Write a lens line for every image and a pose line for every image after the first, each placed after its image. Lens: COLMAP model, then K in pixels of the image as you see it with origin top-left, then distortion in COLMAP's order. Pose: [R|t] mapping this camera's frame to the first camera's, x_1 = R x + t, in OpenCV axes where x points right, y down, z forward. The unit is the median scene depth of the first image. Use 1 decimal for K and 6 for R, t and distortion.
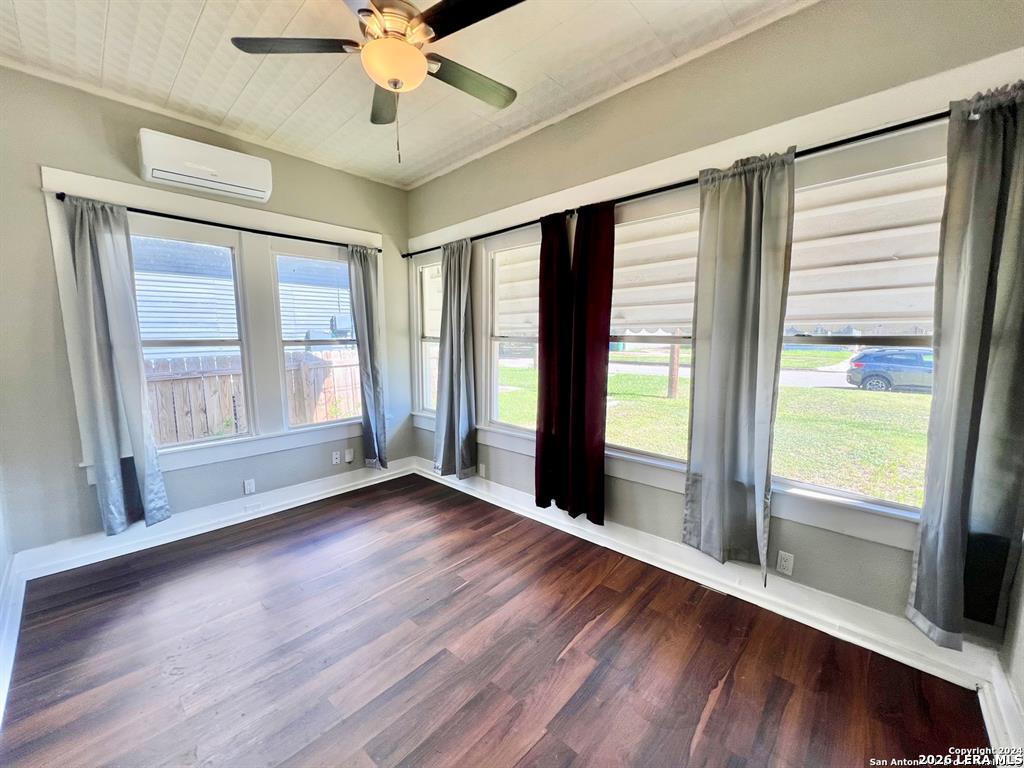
lens RADIAL K [[412.3, 0, 507.1], [0, 412.3, 382.3], [0, 0, 1]] dist [-0.004783, 0.001008]
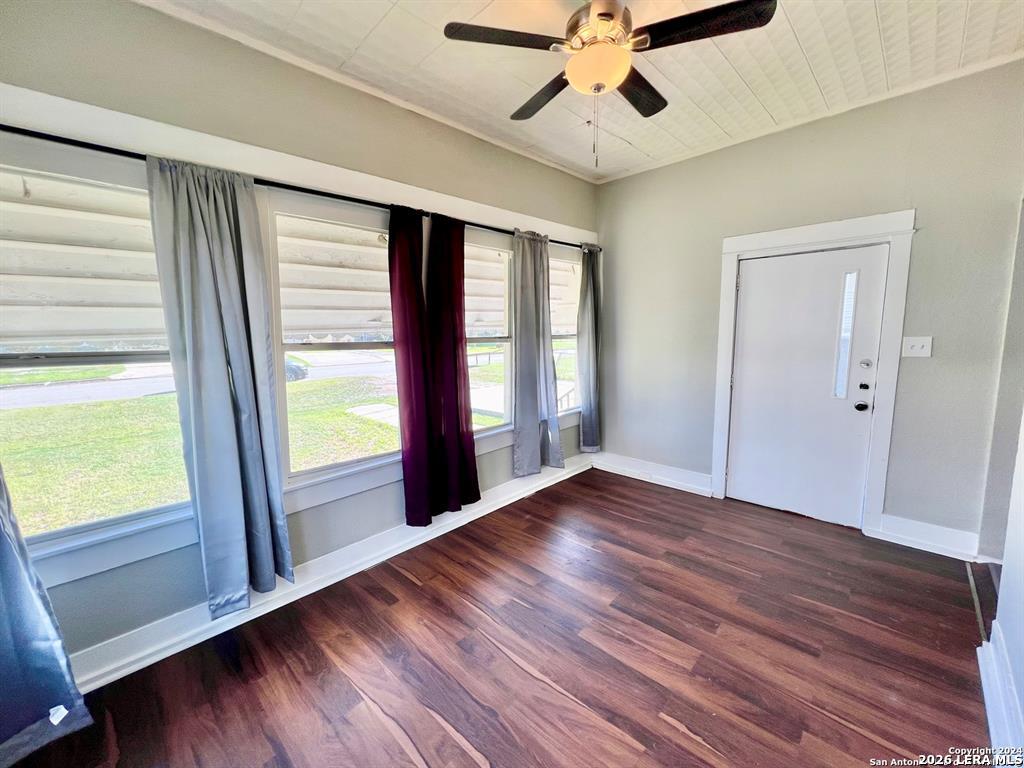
lens RADIAL K [[412.3, 0, 507.0], [0, 412.3, 385.2], [0, 0, 1]] dist [-0.004783, 0.001008]
pose [[0.021527, -0.112191, 0.993453, -0.901276], [0.149568, 0.982862, 0.107754, -0.084778], [-0.988517, 0.146269, 0.037938, 0.849300]]
